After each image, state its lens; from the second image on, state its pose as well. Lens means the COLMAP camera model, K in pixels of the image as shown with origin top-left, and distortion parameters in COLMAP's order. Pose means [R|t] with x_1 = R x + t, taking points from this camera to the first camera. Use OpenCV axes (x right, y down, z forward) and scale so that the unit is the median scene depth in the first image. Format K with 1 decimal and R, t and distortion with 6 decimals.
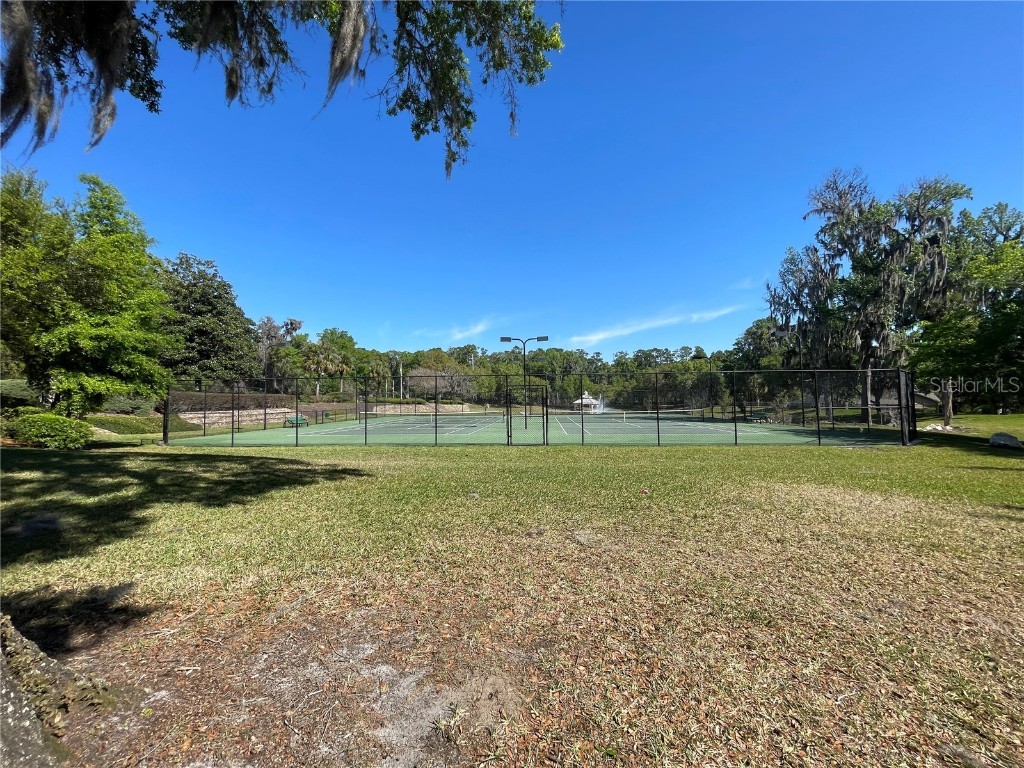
lens RADIAL K [[411.3, 0, 508.3], [0, 411.3, 384.4], [0, 0, 1]] dist [-0.001385, -0.000247]
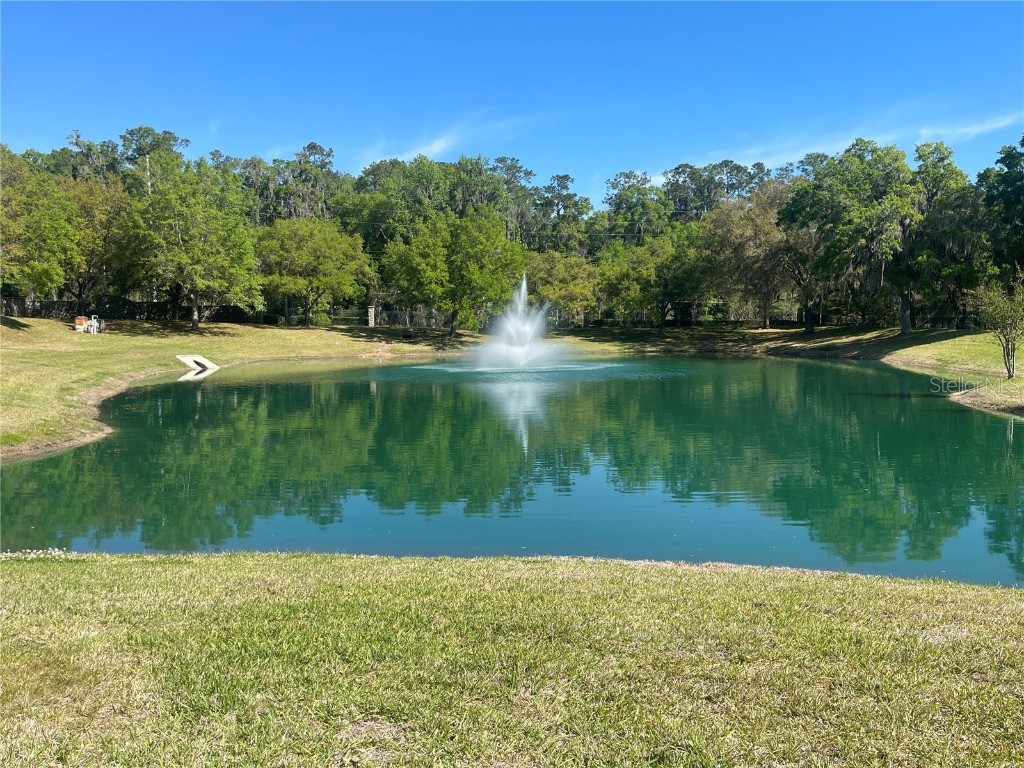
lens RADIAL K [[866.0, 0, 513.0], [0, 866.0, 384.5], [0, 0, 1]] dist [0.003107, 0.000103]
pose [[0.991565, -0.006739, 0.129435, 0.088760], [-0.008105, 0.993469, 0.113812, 0.015021], [-0.129357, -0.113901, 0.985035, 0.297994]]
